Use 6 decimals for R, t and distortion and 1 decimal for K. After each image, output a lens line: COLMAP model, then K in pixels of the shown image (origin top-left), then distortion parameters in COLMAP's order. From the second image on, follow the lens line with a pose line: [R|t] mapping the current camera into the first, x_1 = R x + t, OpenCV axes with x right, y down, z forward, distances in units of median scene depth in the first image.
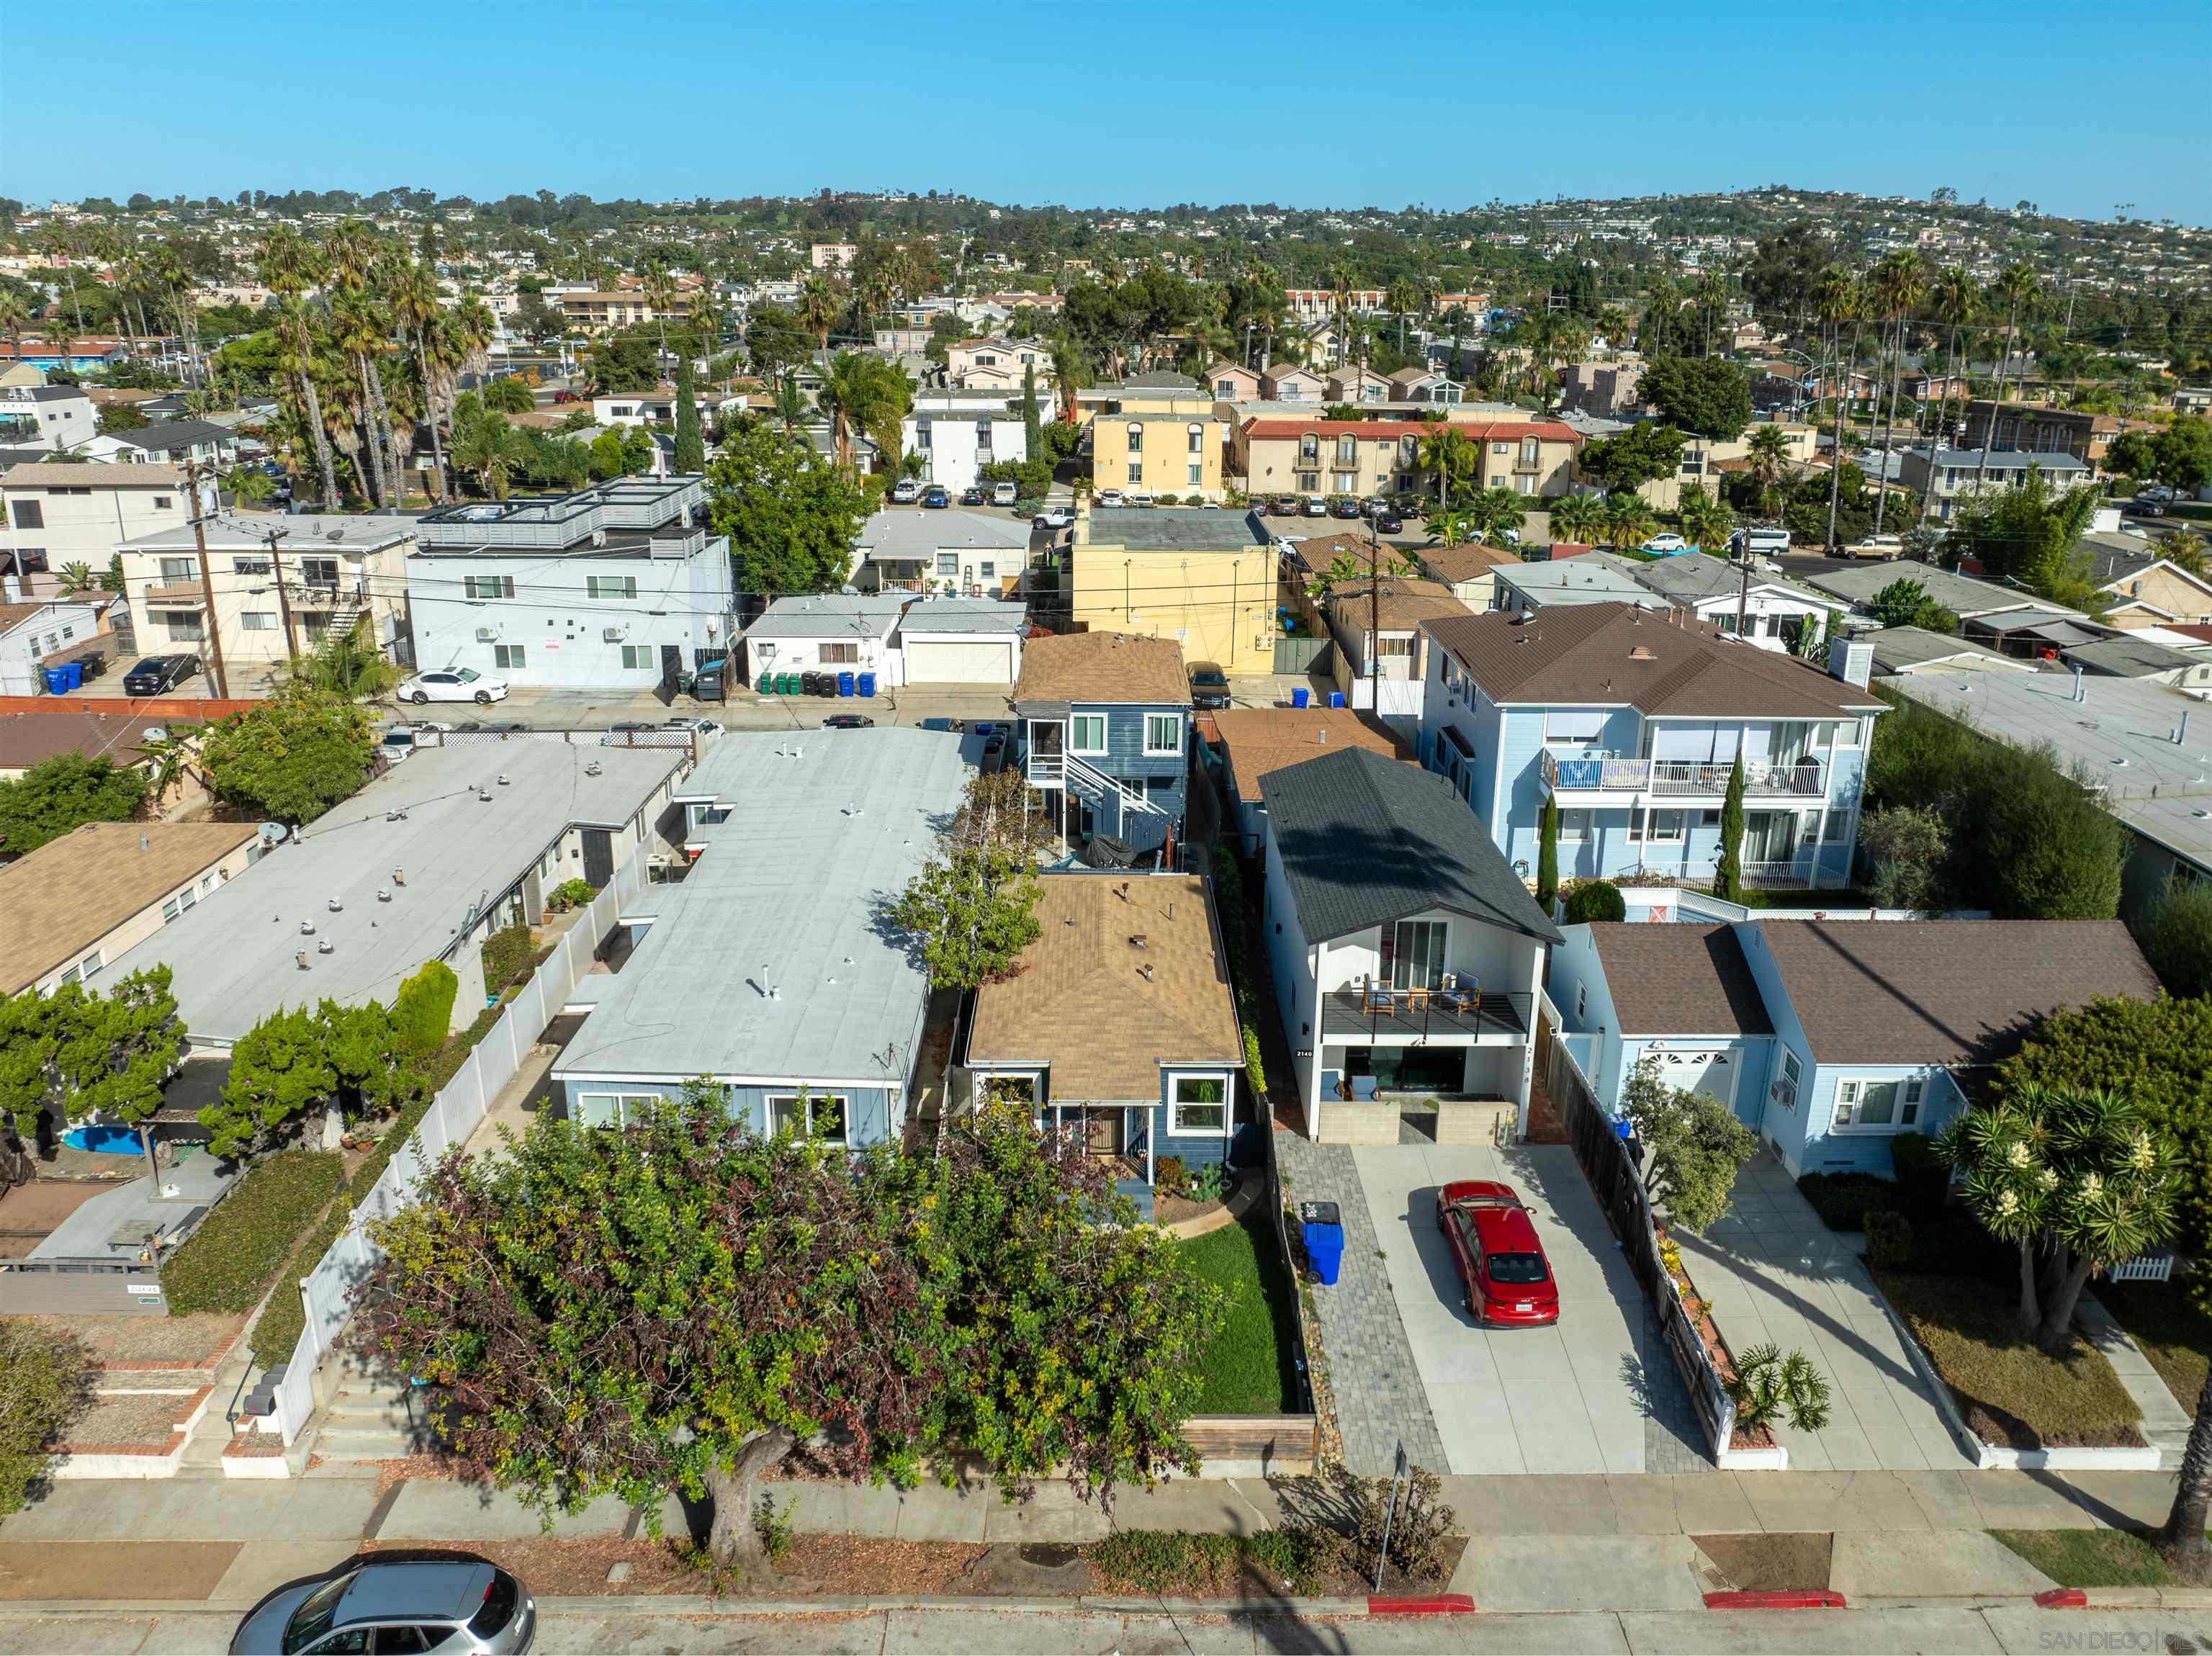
lens RADIAL K [[1594.7, 0, 1101.0], [0, 1594.7, 770.9], [0, 0, 1]] dist [-0.033365, -0.002720]
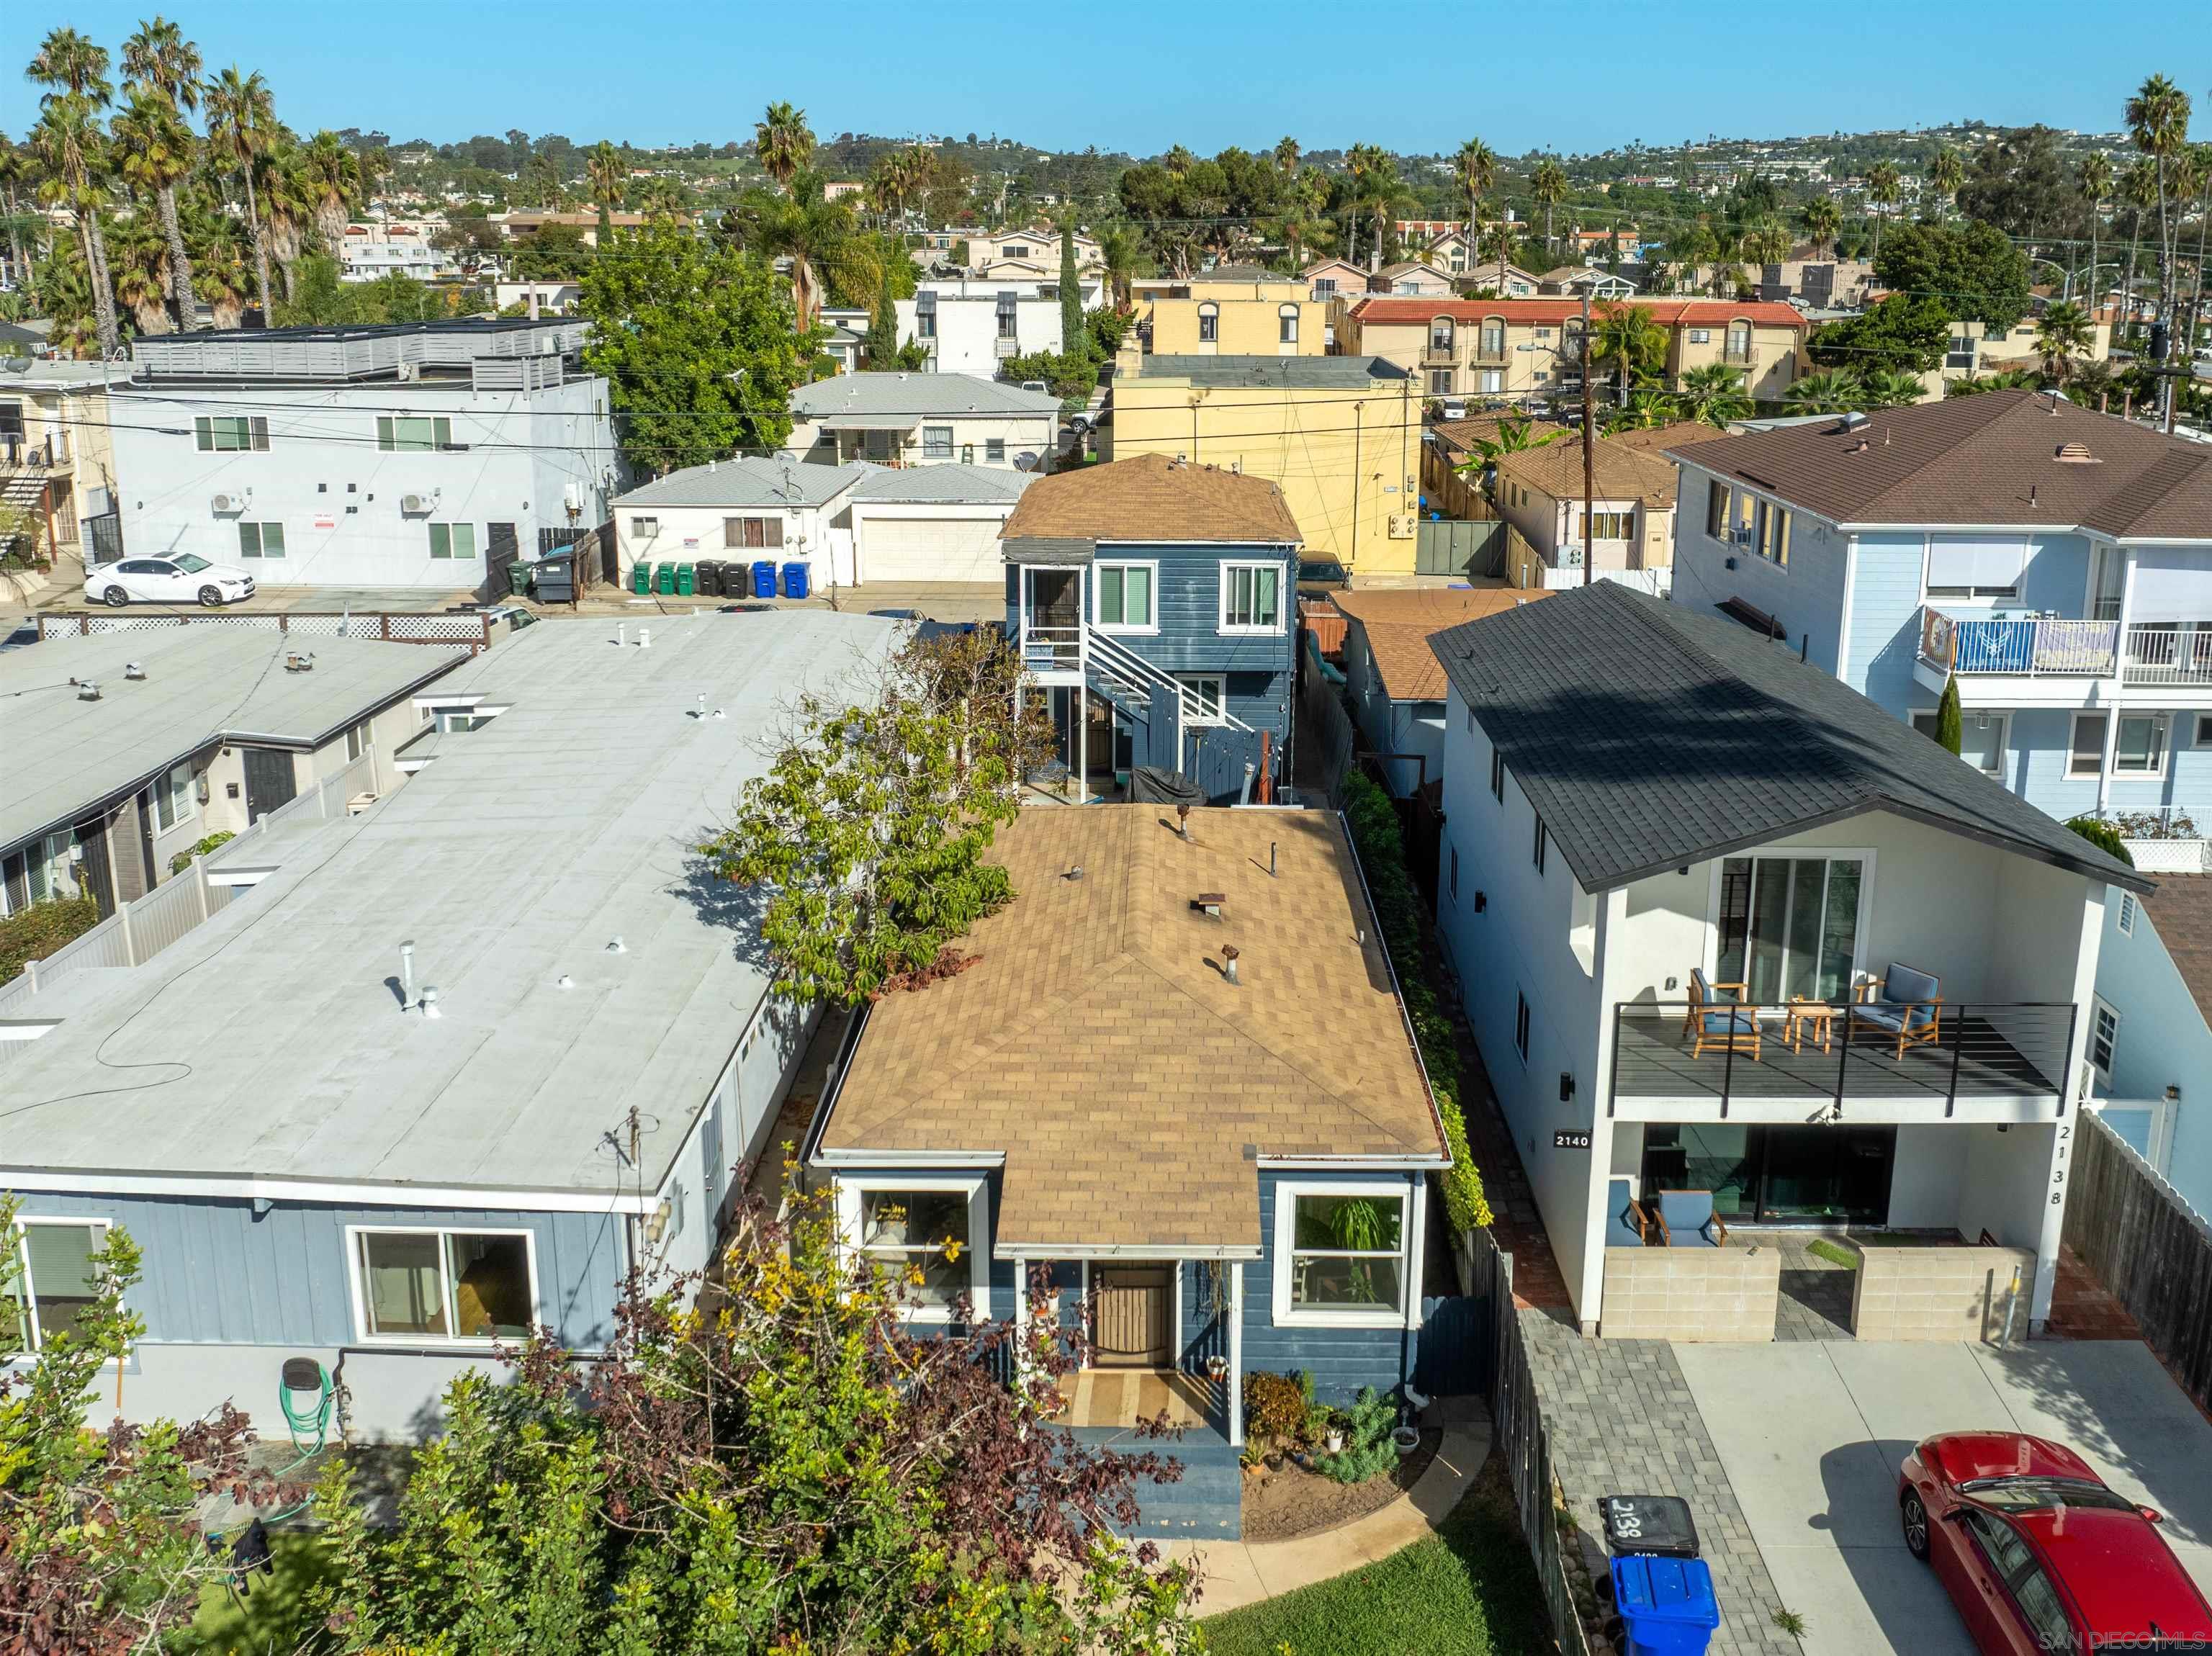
lens RADIAL K [[1917.2, 0, 1143.4], [0, 1917.2, 675.9], [0, 0, 1]] dist [-0.012328, -0.066384]
pose [[0.999910, 0.001465, -0.013312, 0.008326], [-0.002440, 0.997288, -0.073557, 0.058784], [0.013169, 0.073583, 0.997202, 0.303589]]
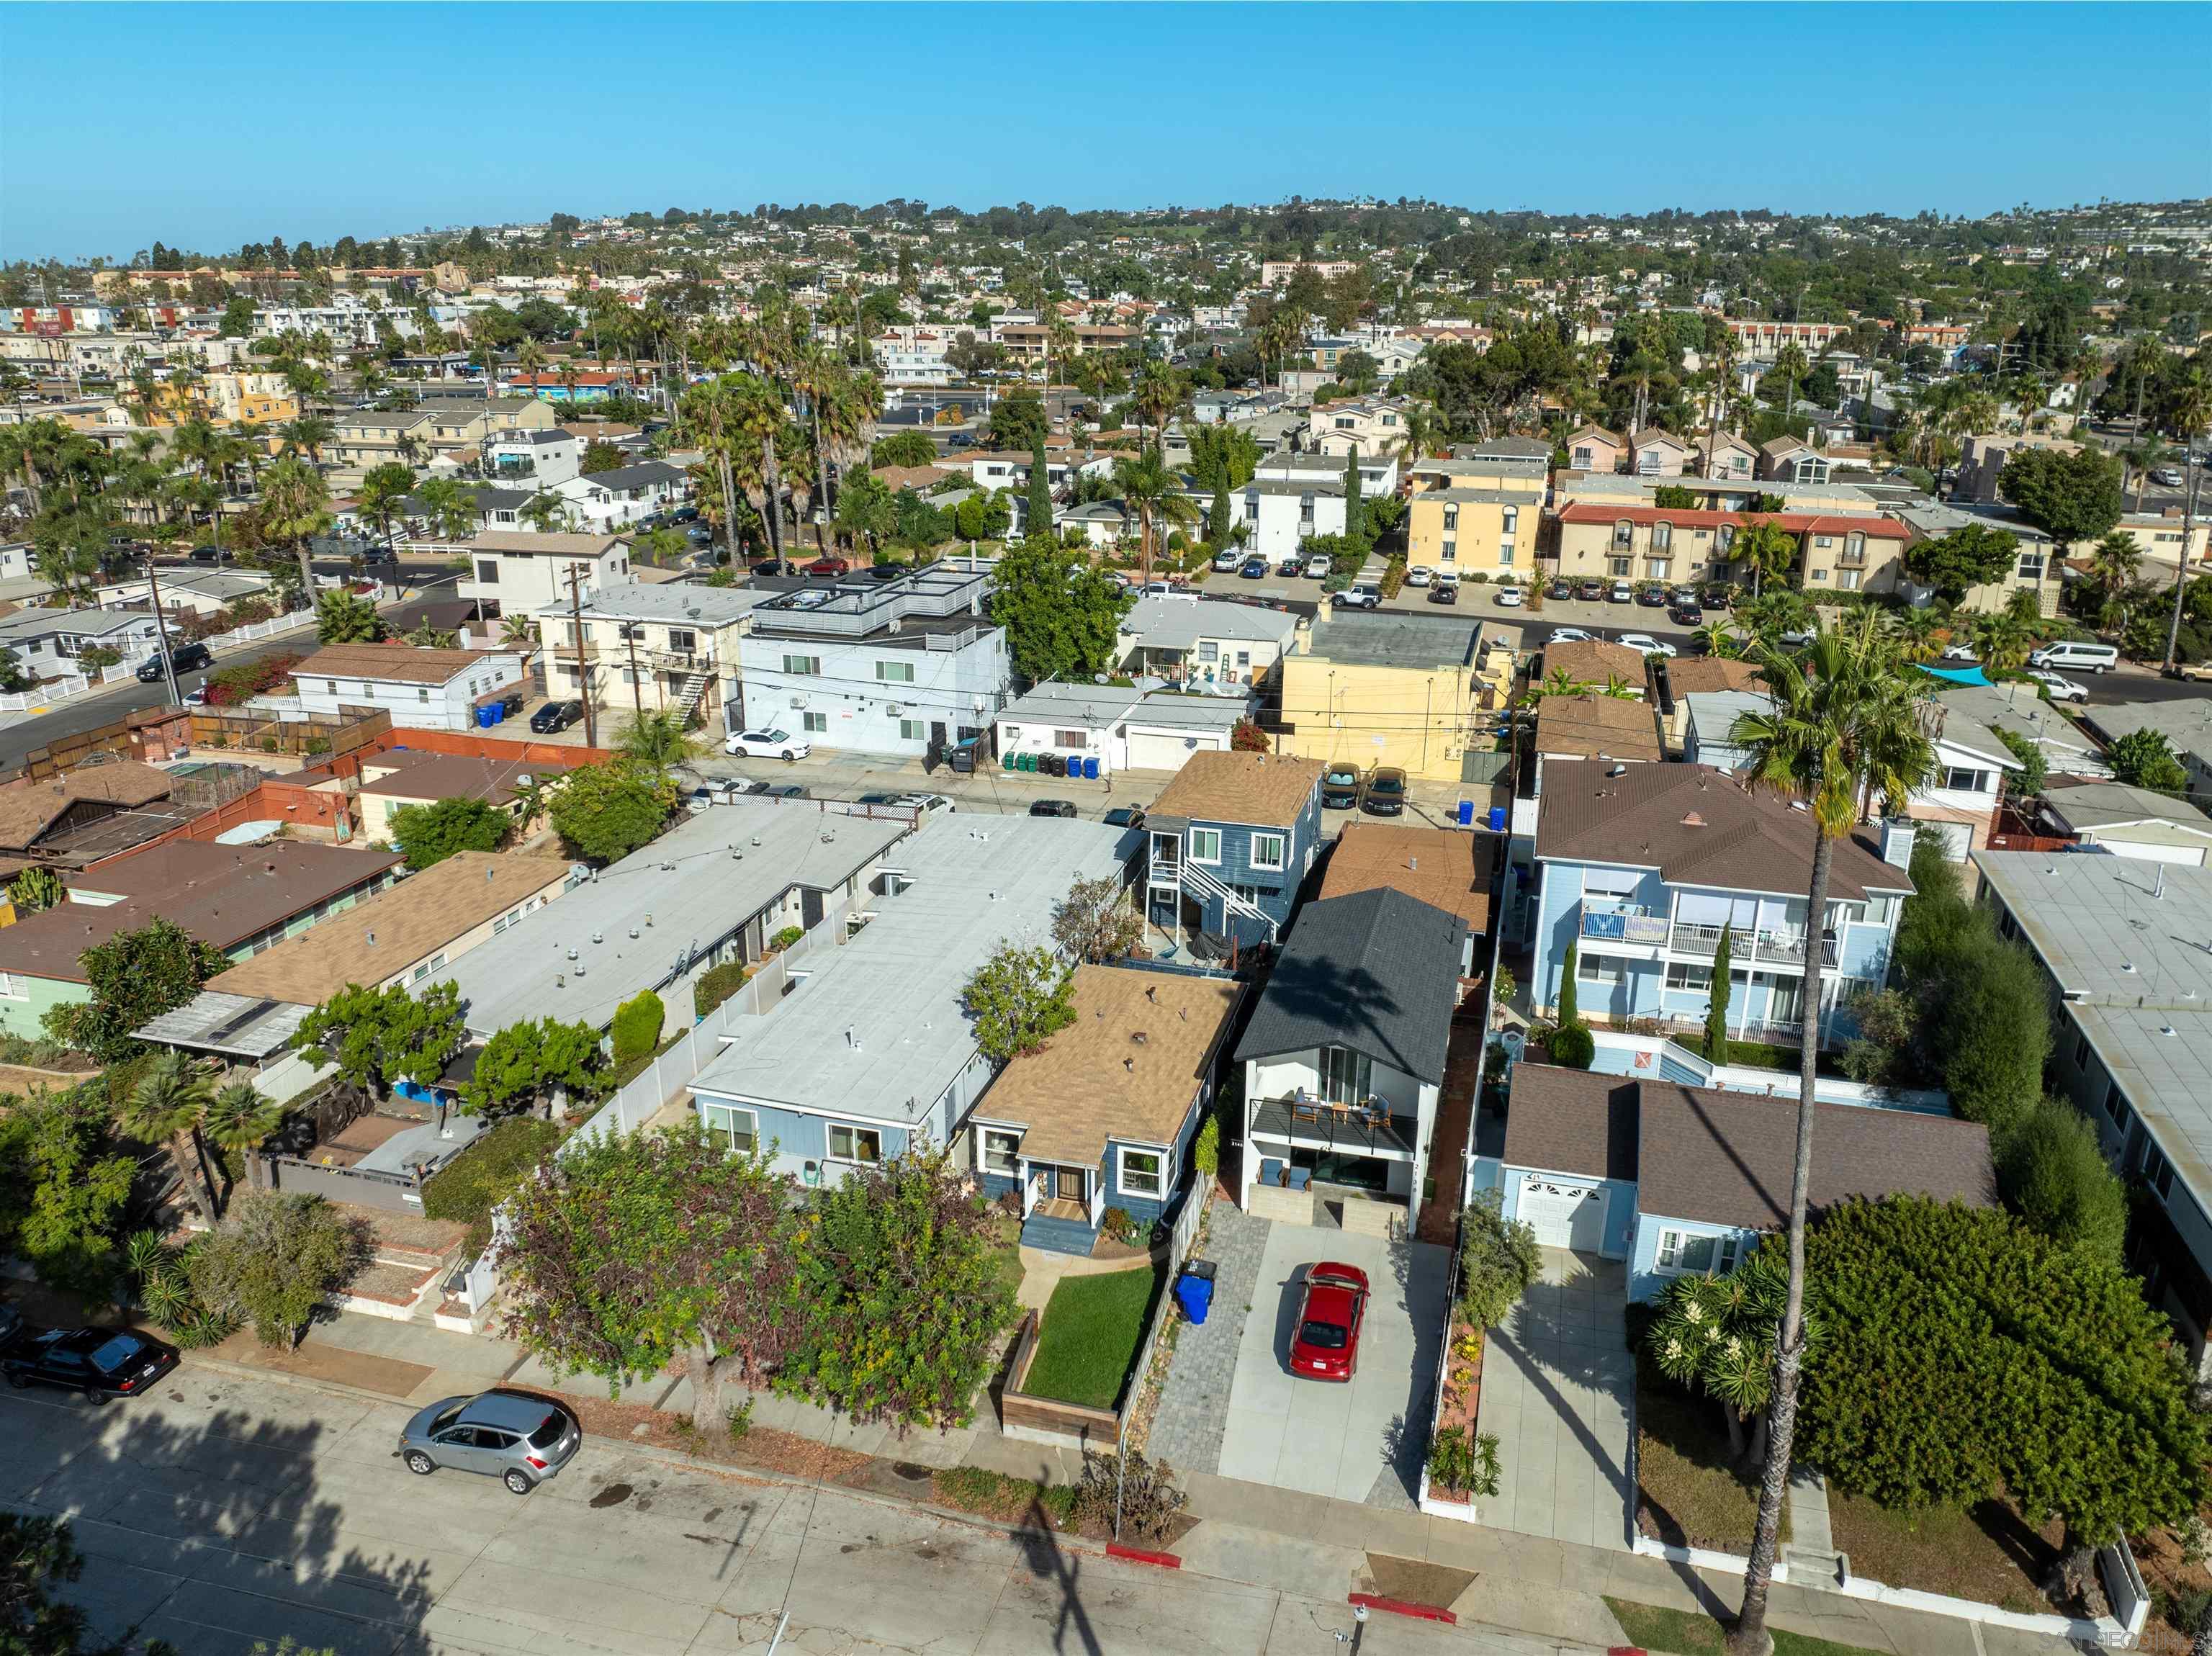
lens RADIAL K [[1577.2, 0, 1106.0], [0, 1577.2, 828.0], [0, 0, 1]] dist [-0.015170, -0.047287]
pose [[0.963164, 0.085431, -0.254983, 0.223944], [-0.077703, 0.996164, 0.040249, -0.079531], [0.257443, -0.018954, 0.966108, -0.161947]]
